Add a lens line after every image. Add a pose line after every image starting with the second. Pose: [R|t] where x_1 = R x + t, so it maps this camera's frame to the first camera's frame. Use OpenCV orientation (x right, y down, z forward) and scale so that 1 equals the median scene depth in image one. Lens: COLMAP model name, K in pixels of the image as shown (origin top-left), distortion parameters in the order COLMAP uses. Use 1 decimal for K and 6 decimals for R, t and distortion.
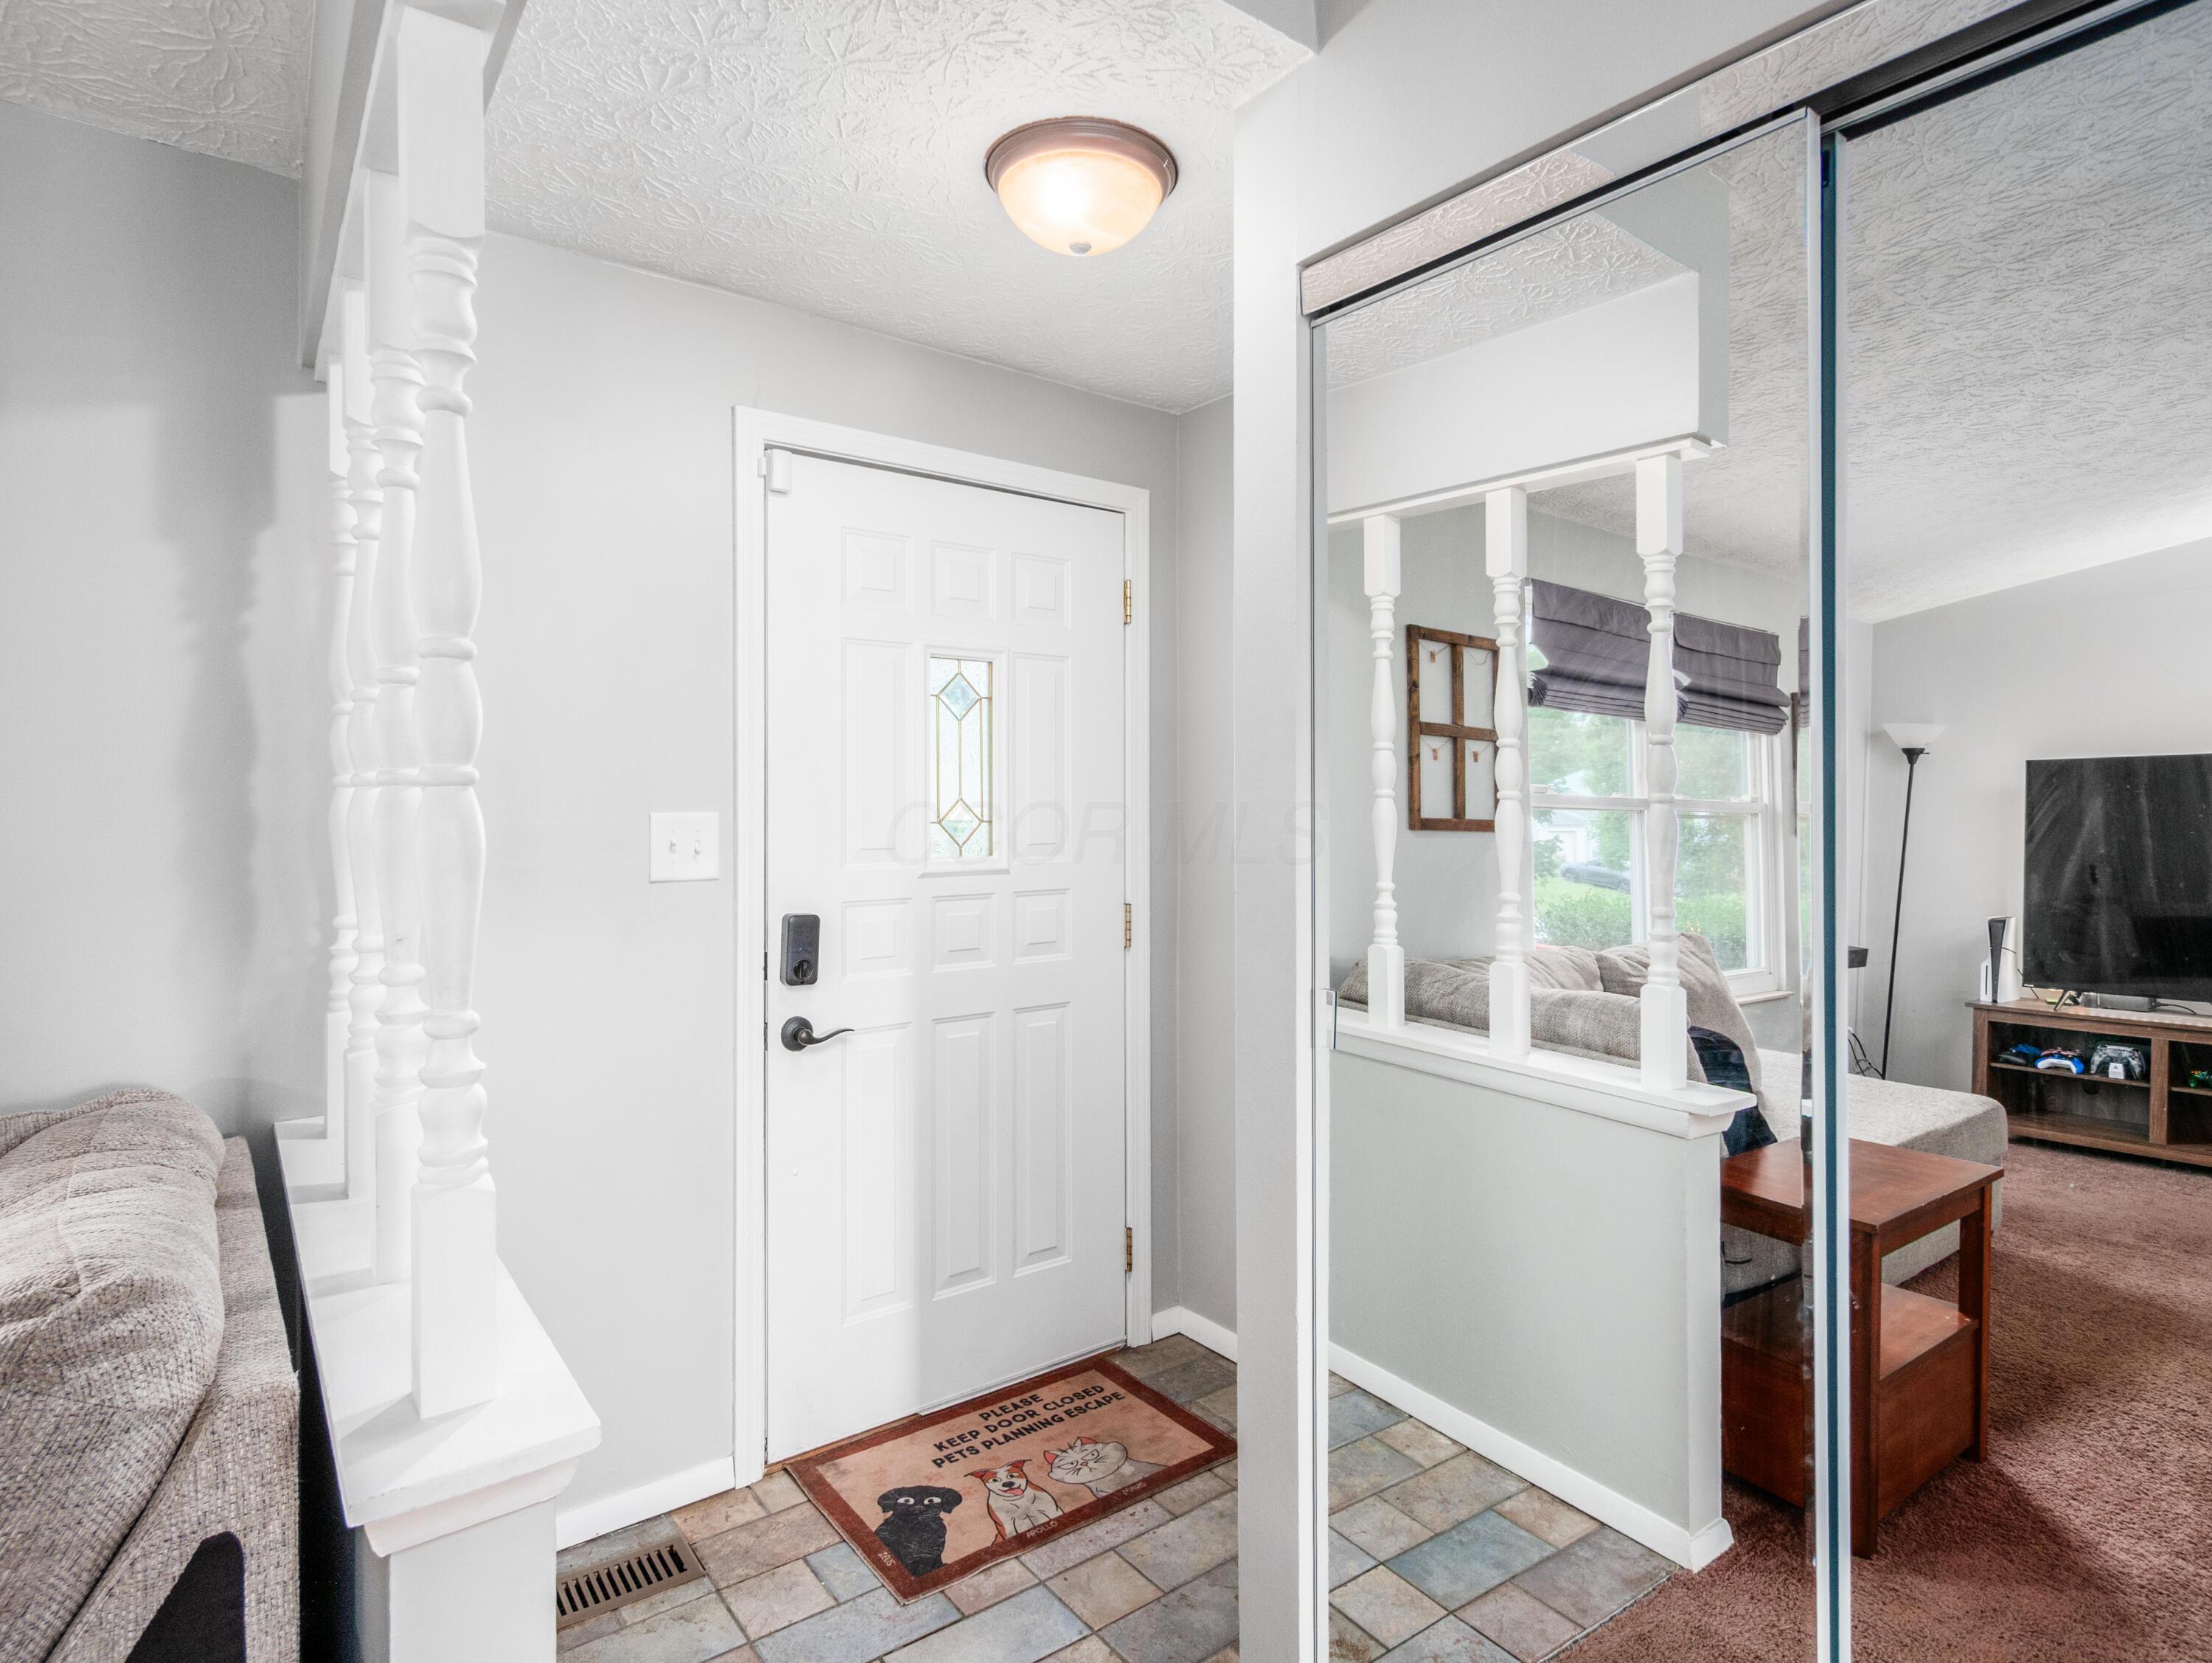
lens RADIAL K [[1174.4, 0, 1106.0], [0, 1174.4, 831.5], [0, 0, 1]] dist [0.034230, 0.000083]
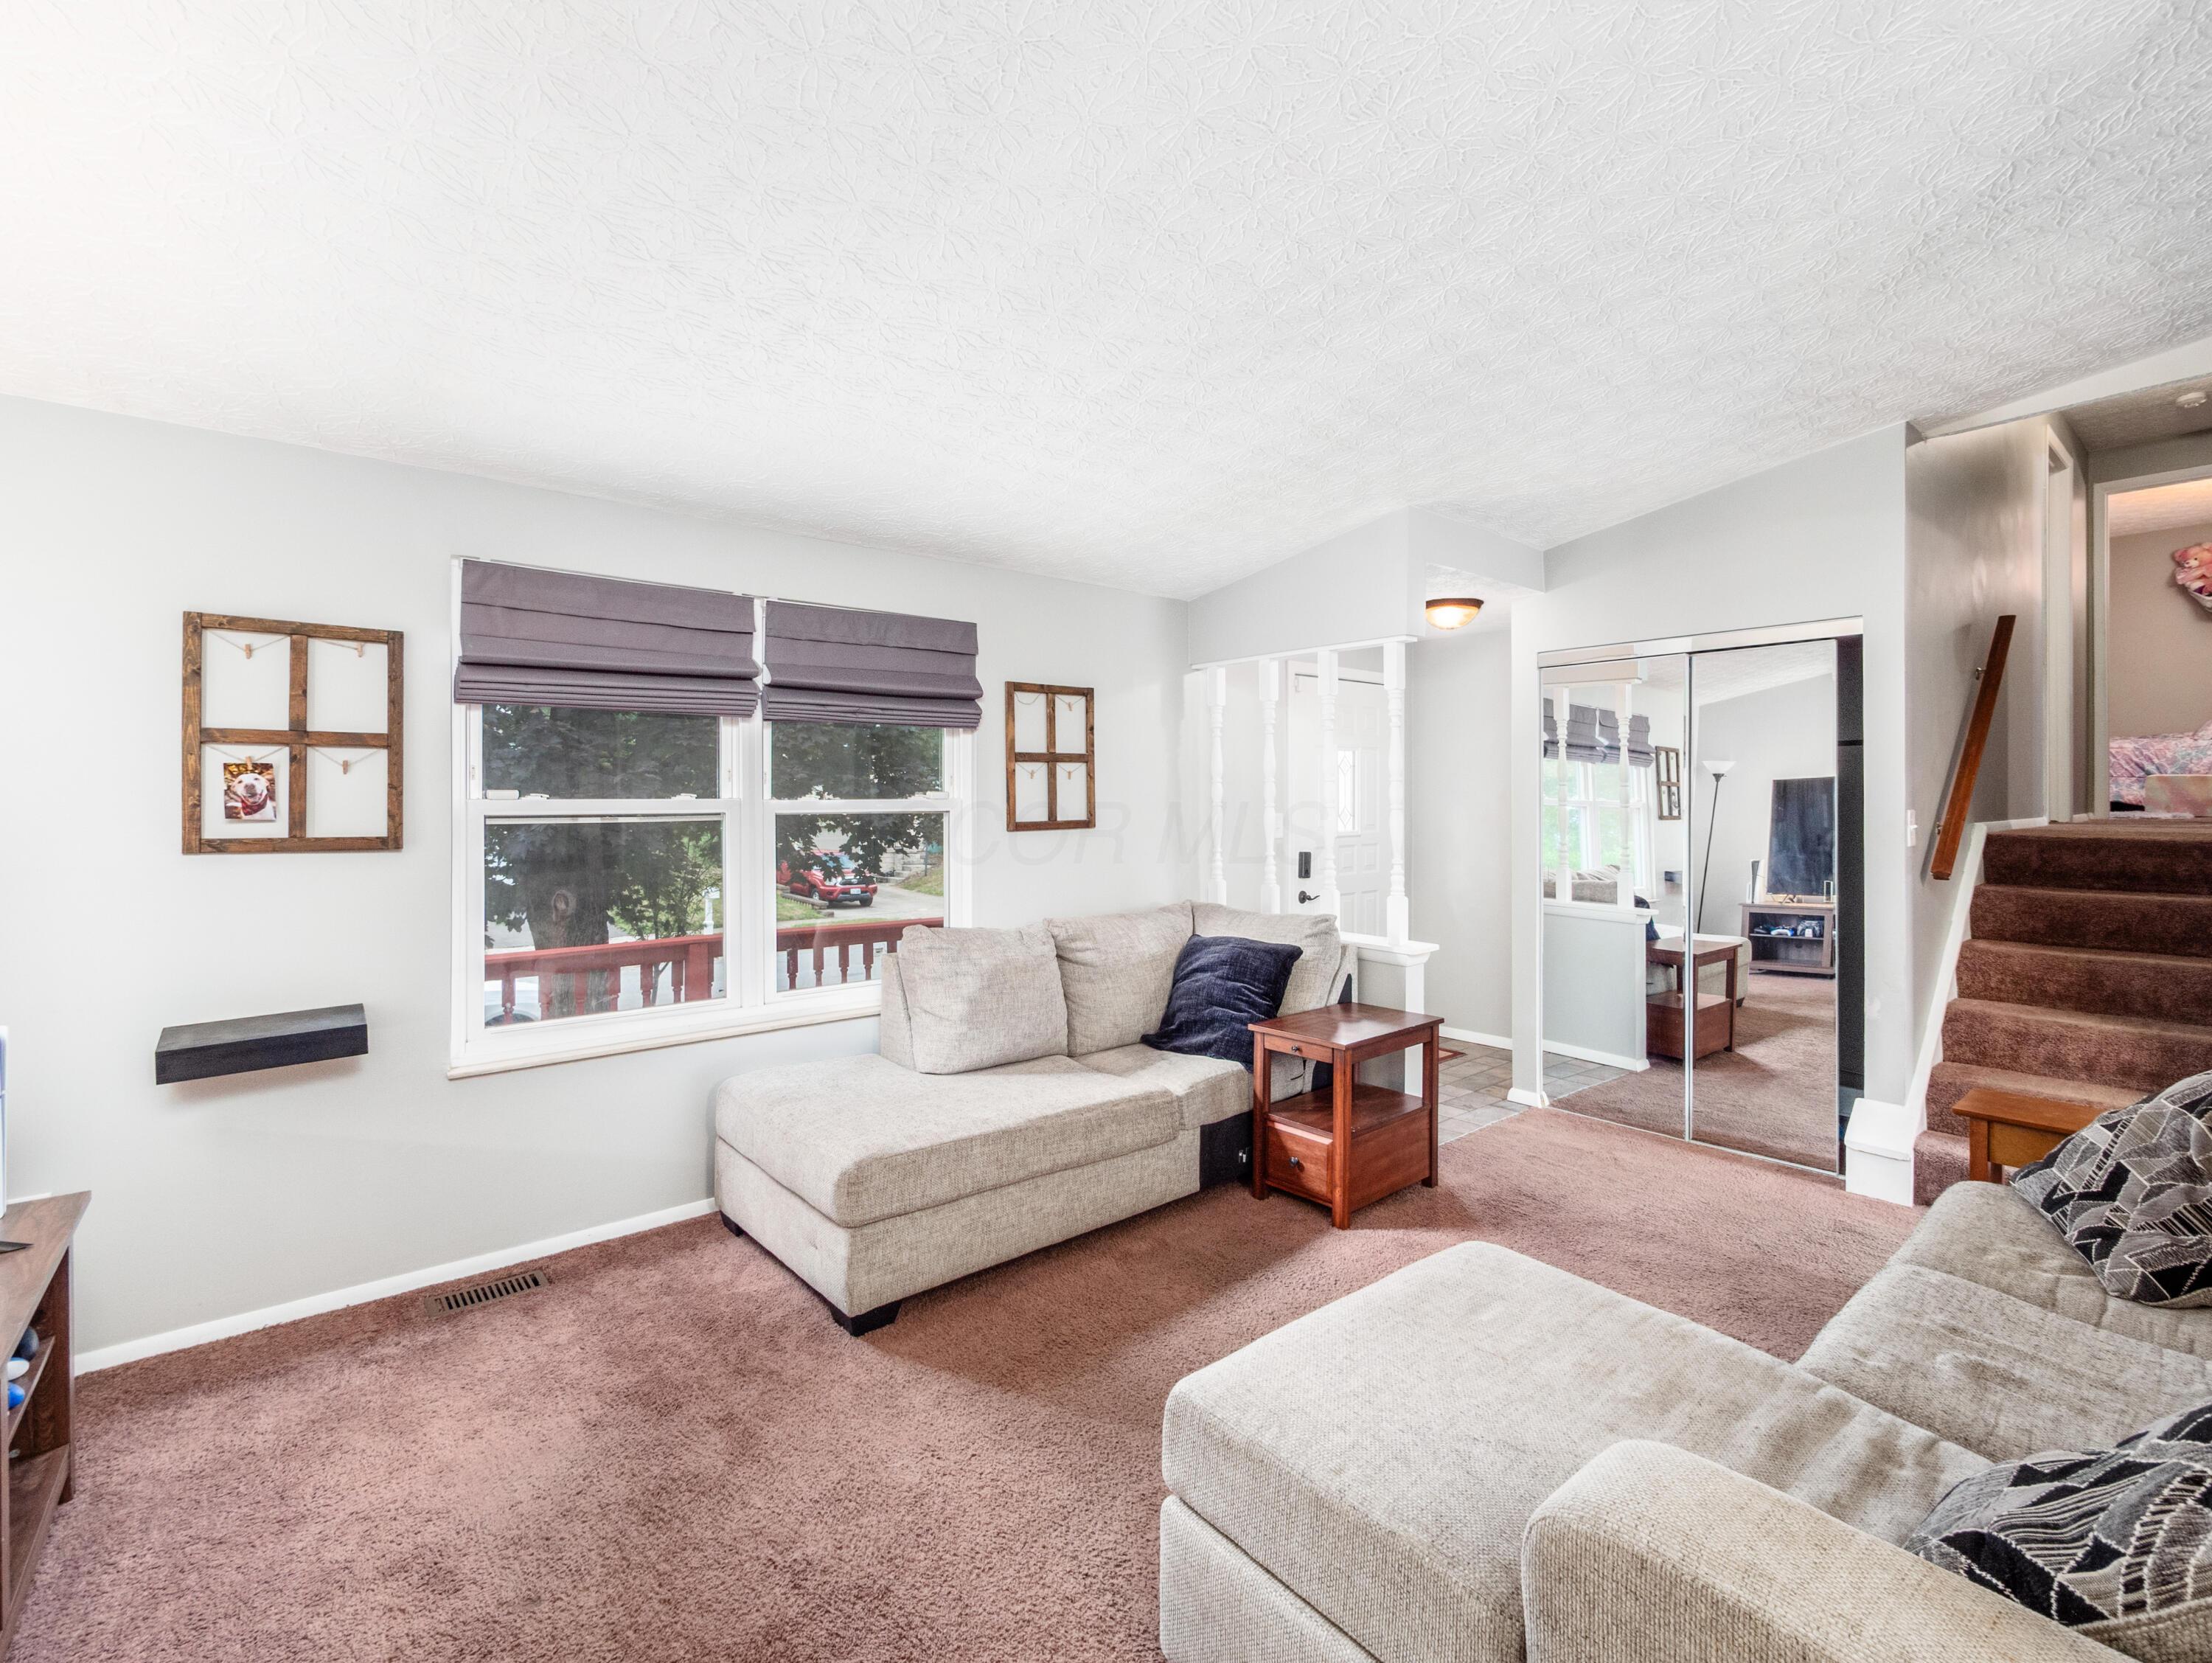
lens RADIAL K [[998.1, 0, 1105.9], [0, 998.1, 815.4], [0, 0, 1]] dist [-0.016134, 0.000035]
pose [[0.998781, -0.014641, 0.047134, -0.717828], [0.014839, 0.999882, -0.003857, -0.005099], [-0.047072, 0.004551, 0.998881, -1.062257]]
